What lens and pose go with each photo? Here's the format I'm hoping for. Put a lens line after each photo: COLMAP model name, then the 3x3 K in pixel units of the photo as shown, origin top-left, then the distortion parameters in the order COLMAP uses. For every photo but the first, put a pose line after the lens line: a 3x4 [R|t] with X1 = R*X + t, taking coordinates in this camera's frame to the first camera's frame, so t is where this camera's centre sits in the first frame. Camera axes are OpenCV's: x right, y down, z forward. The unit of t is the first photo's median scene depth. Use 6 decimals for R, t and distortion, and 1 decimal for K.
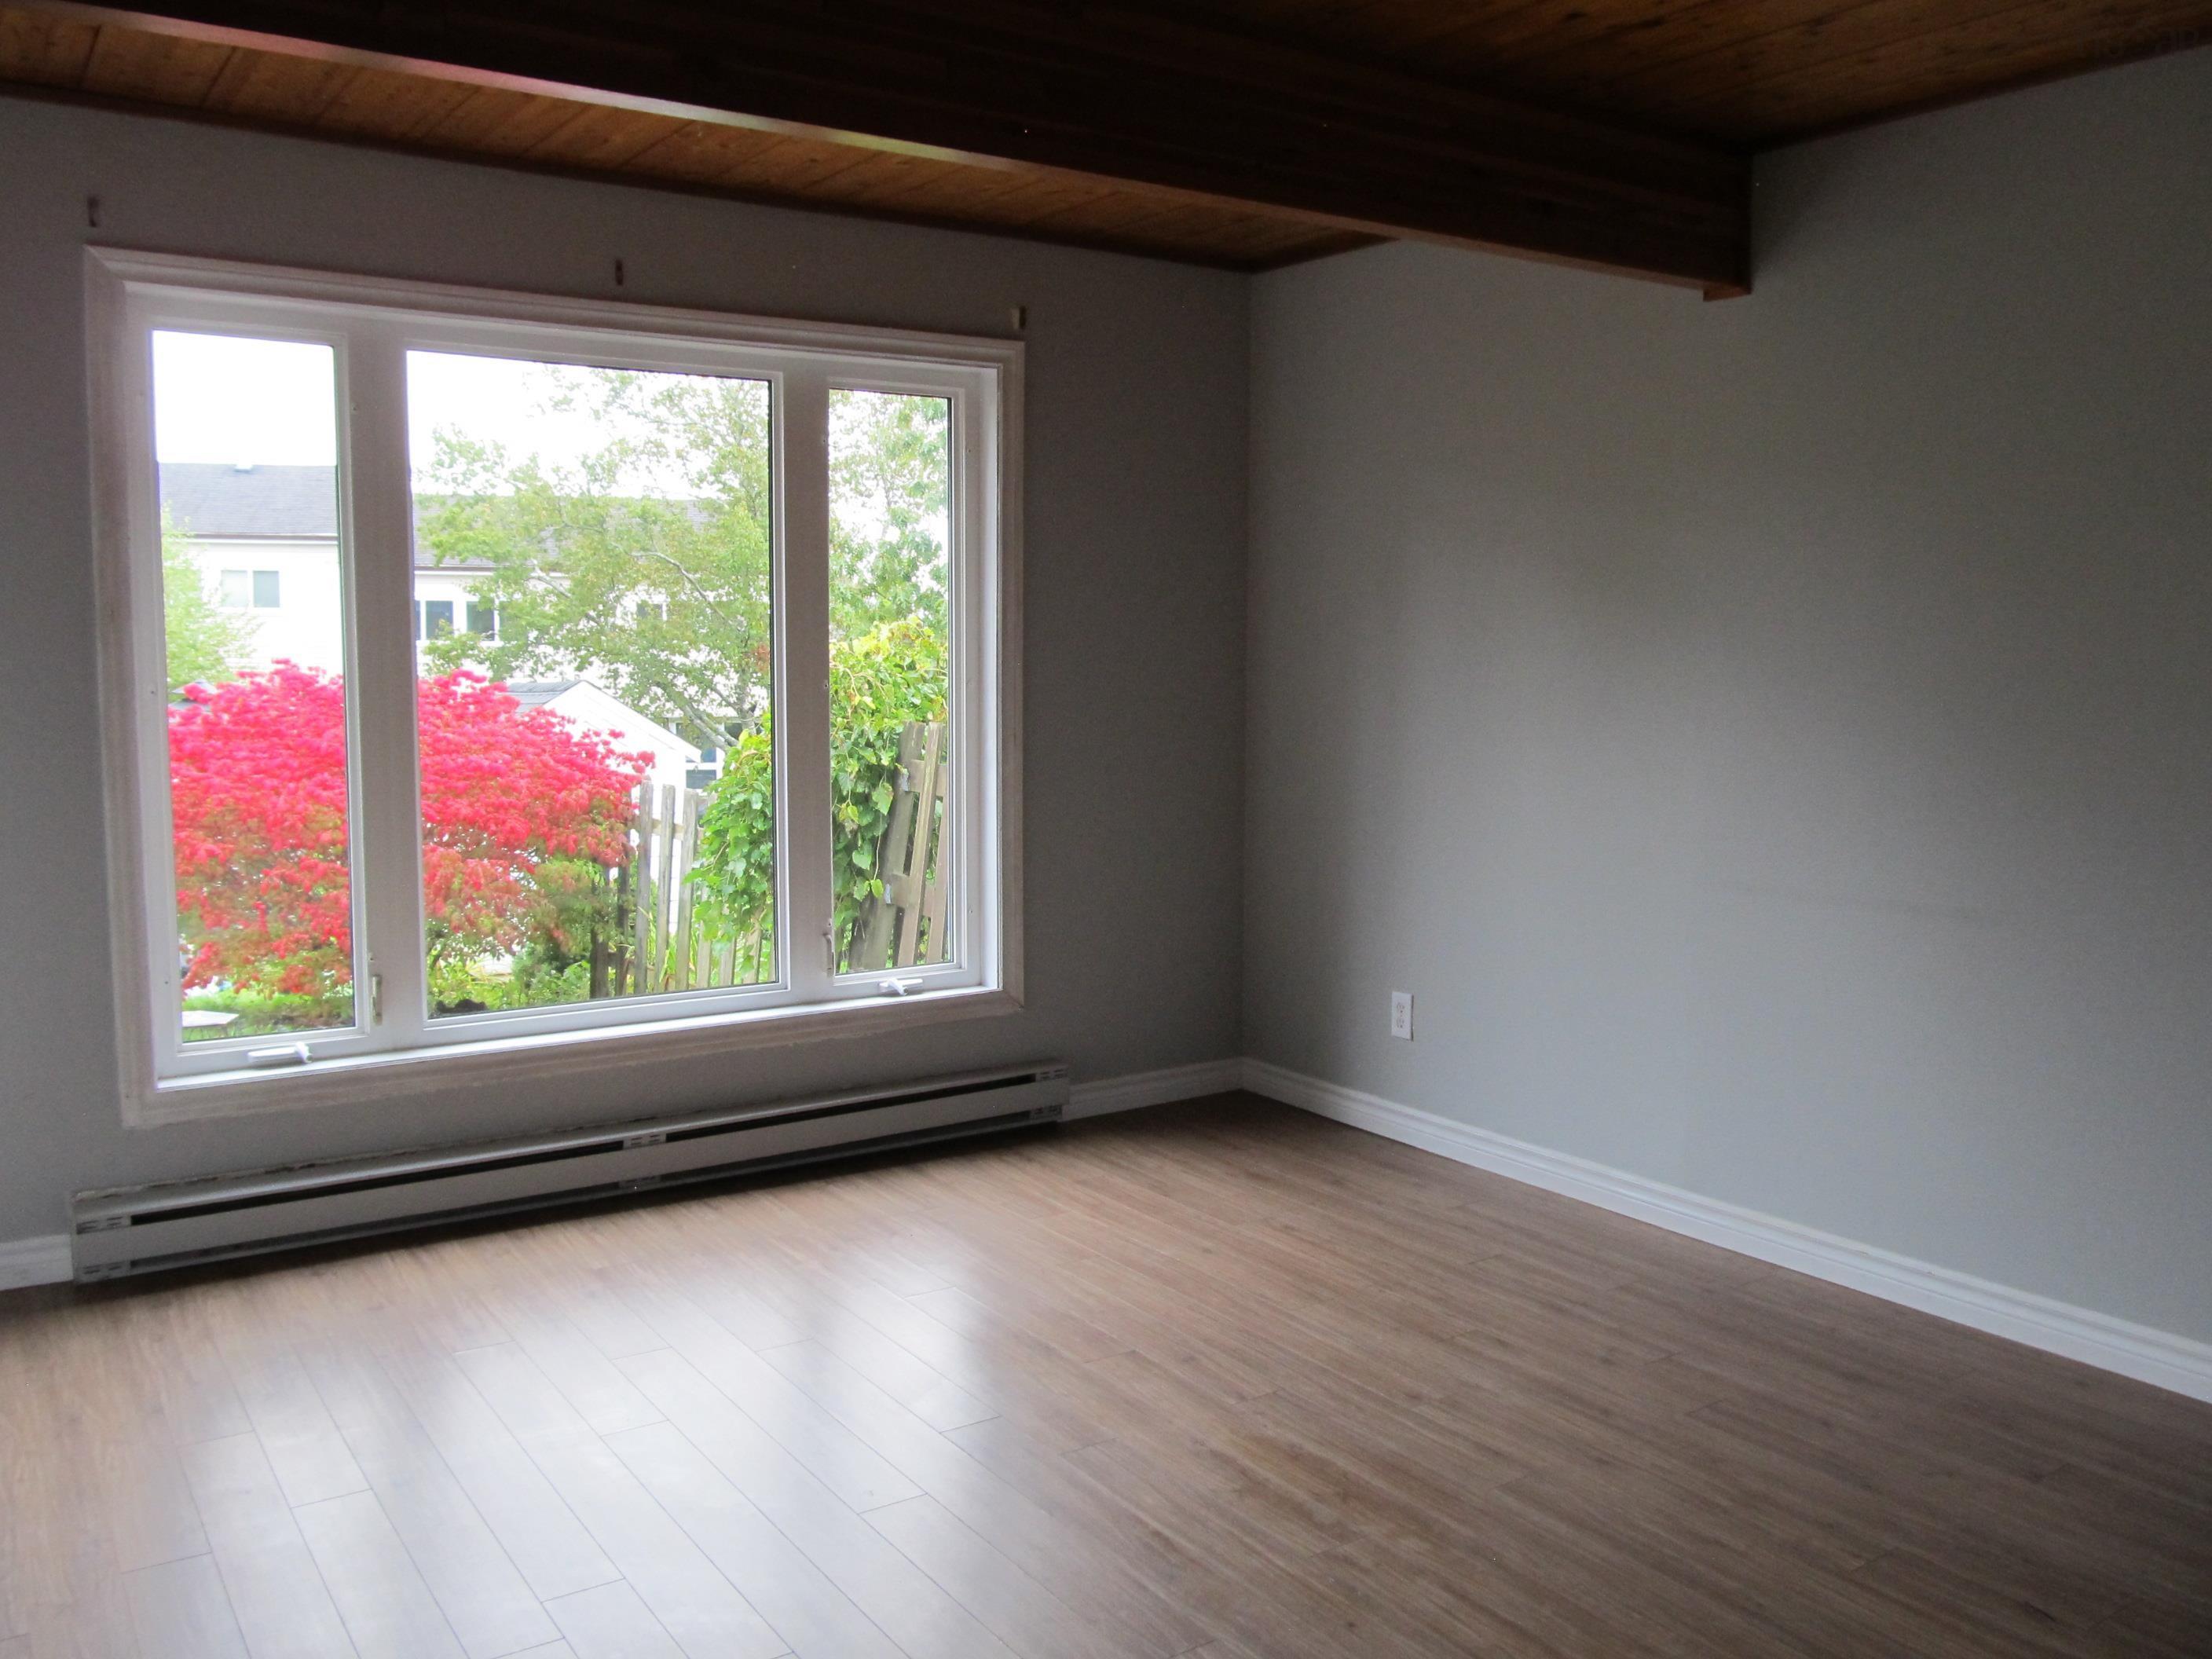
lens RADIAL K [[1812.7, 0, 1113.5], [0, 1812.7, 821.1], [0, 0, 1]] dist [-0.065514, 0.032998]
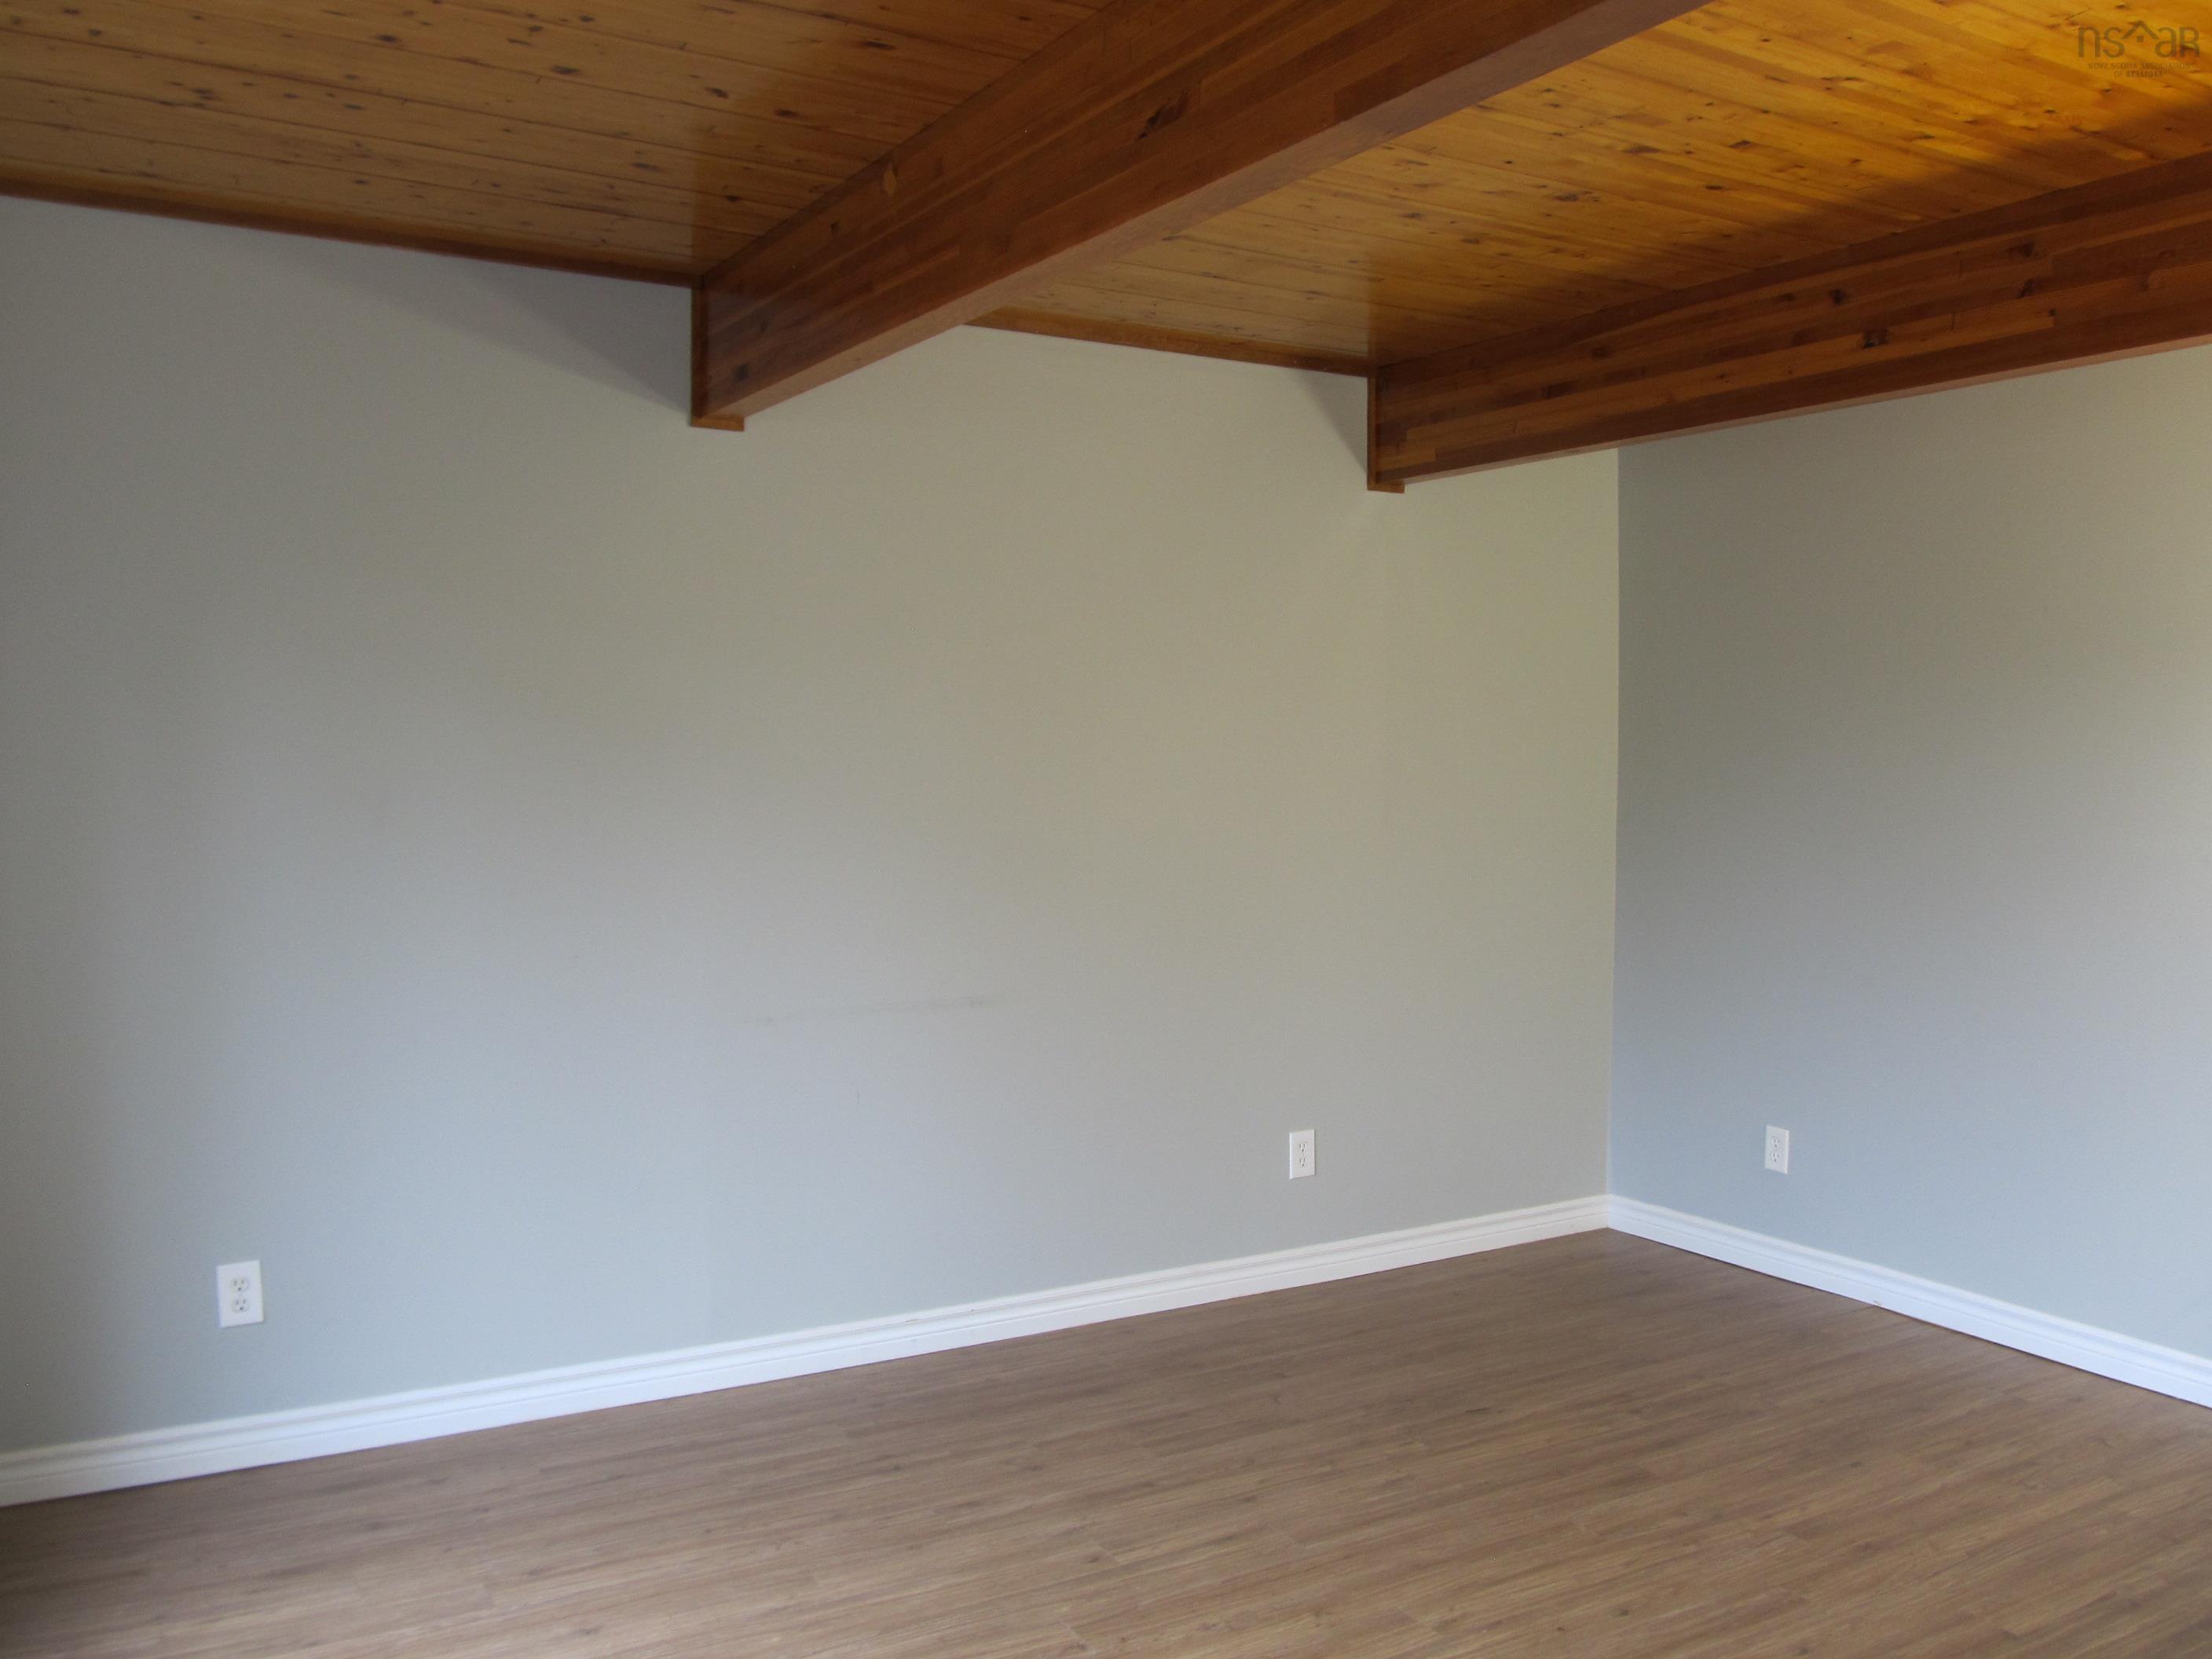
lens RADIAL K [[1812.7, 0, 1112.0], [0, 1812.7, 827.0], [0, 0, 1]] dist [-0.065514, 0.032998]
pose [[0.062292, -0.046372, 0.996980, -0.687479], [0.089101, 0.995190, 0.040722, -0.101672], [-0.994073, 0.086295, 0.066124, 0.774584]]
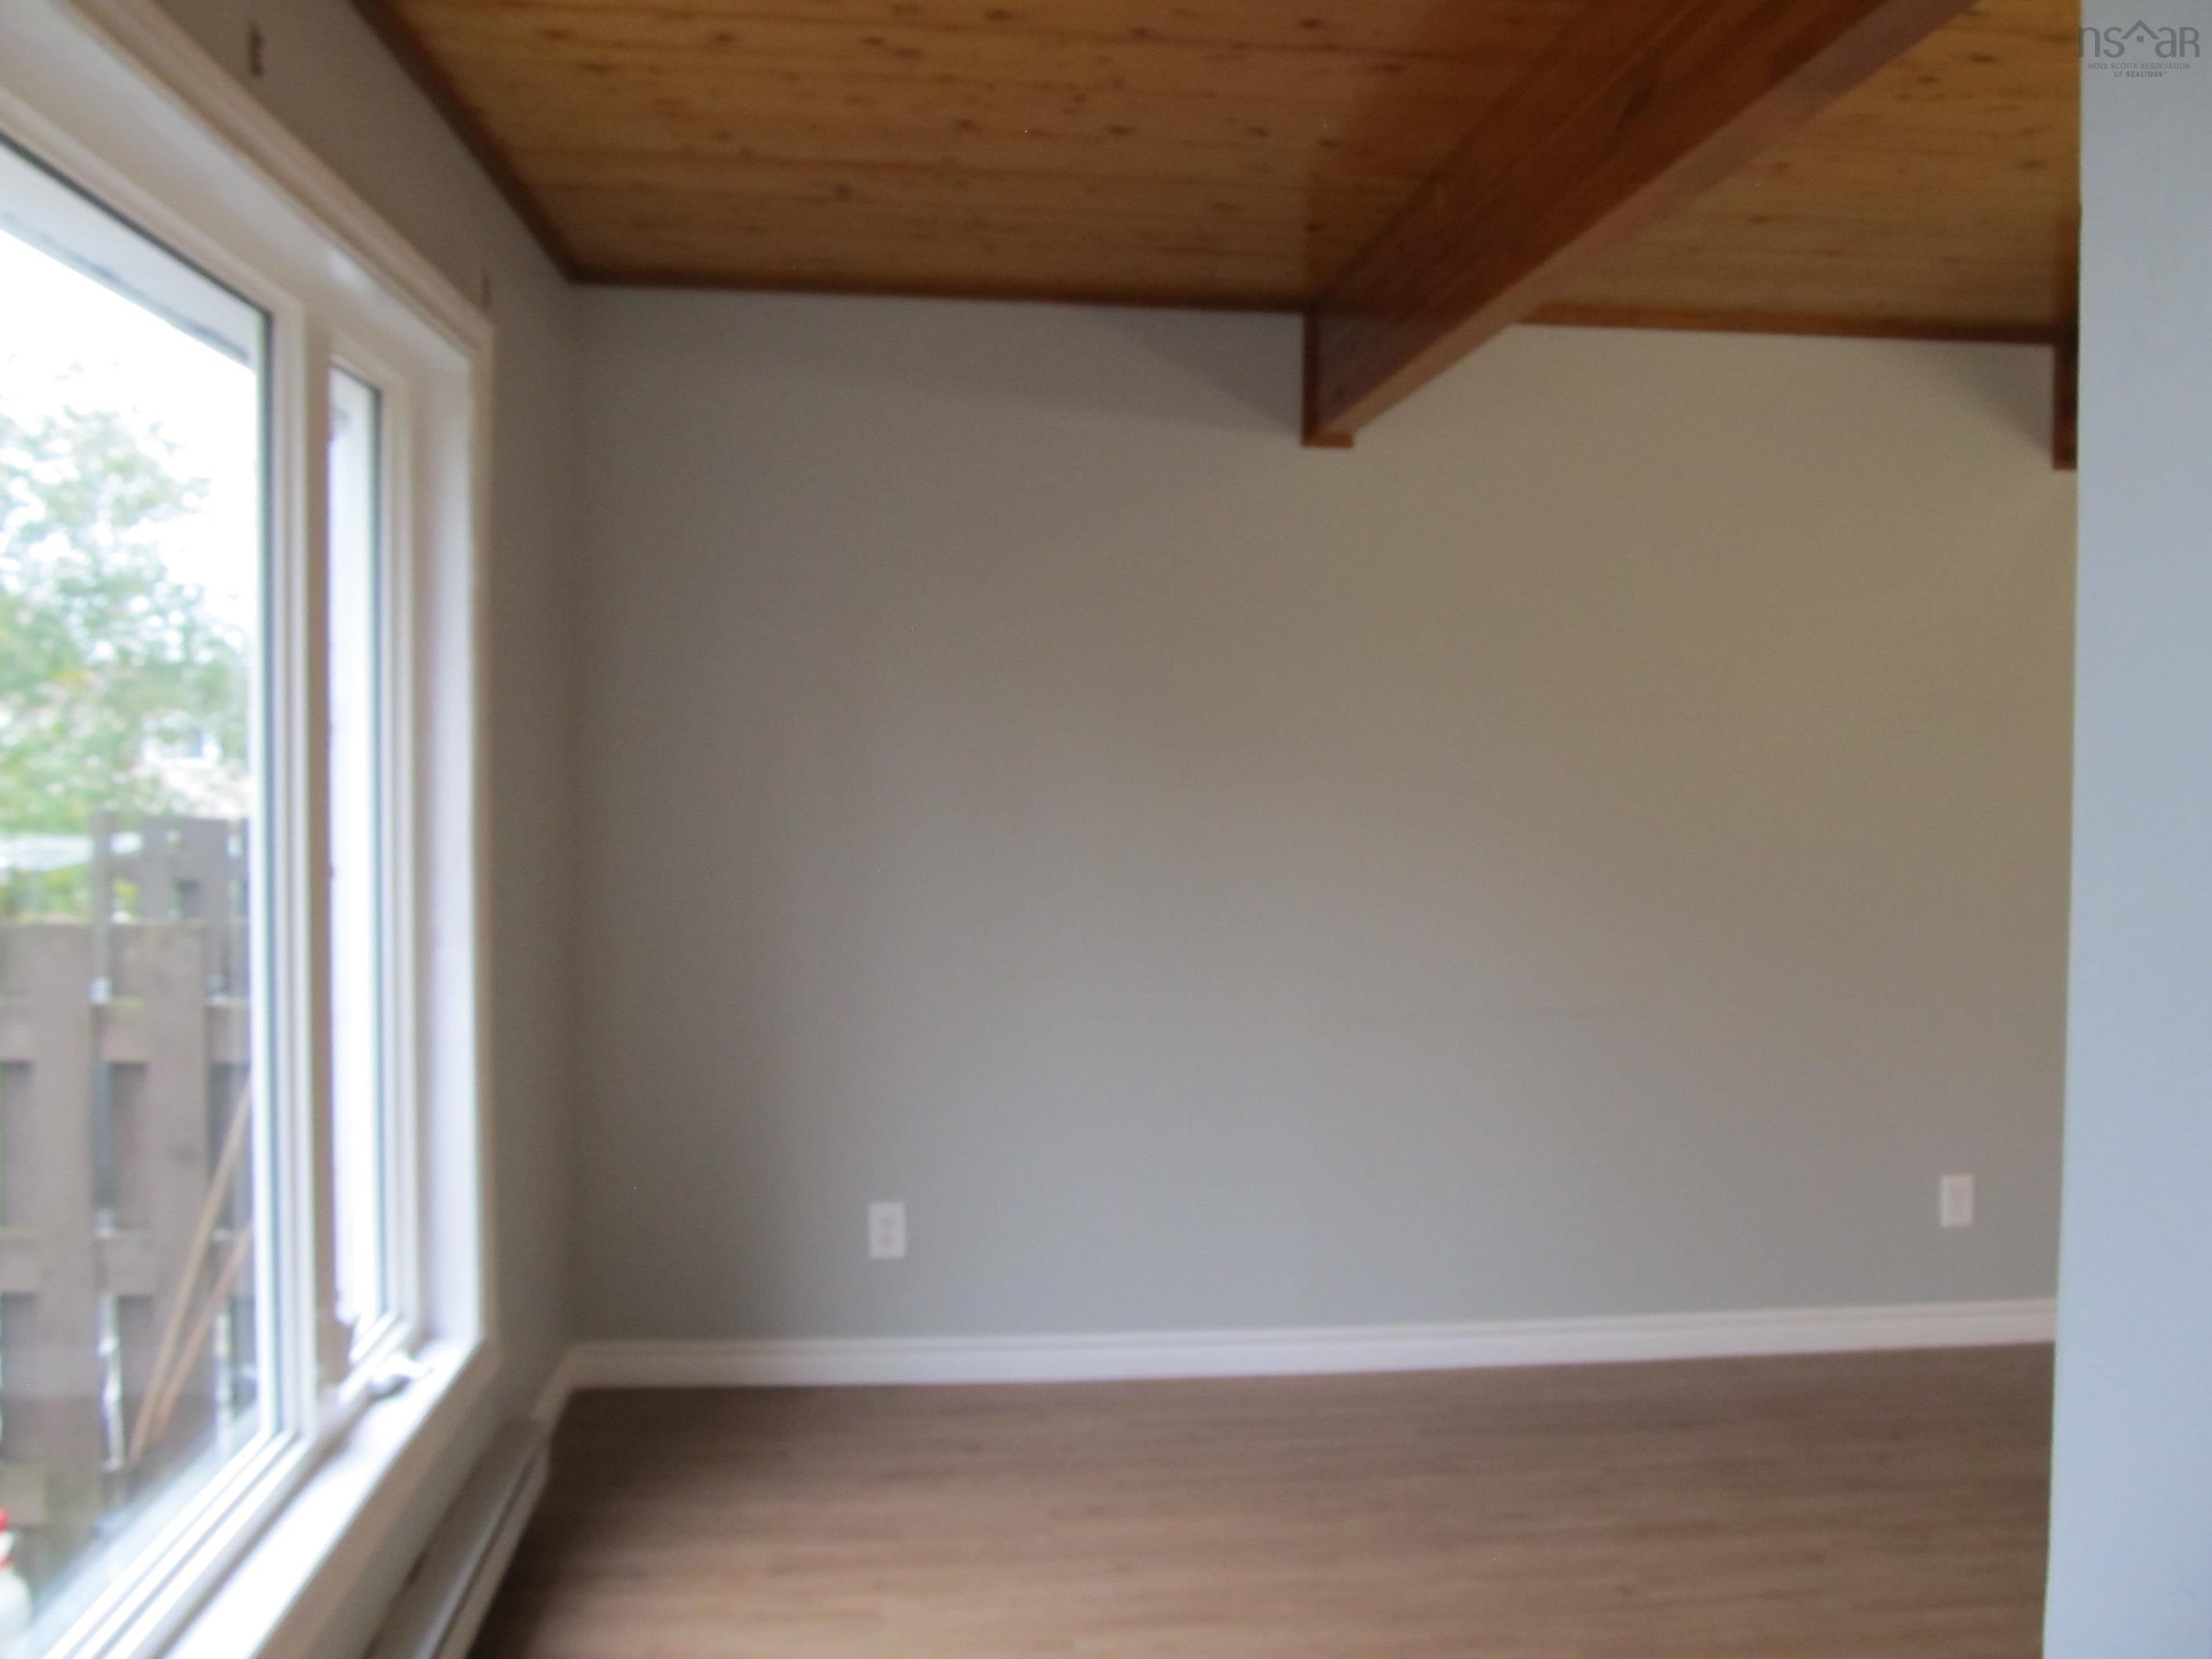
lens RADIAL K [[1812.7, 0, 1127.6], [0, 1812.7, 825.1], [0, 0, 1]] dist [-0.065514, 0.032998]
pose [[0.465285, -0.034721, 0.884480, -0.676346], [0.078369, 0.996922, -0.002092, -0.089131], [-0.881685, 0.070289, 0.466574, 0.662981]]
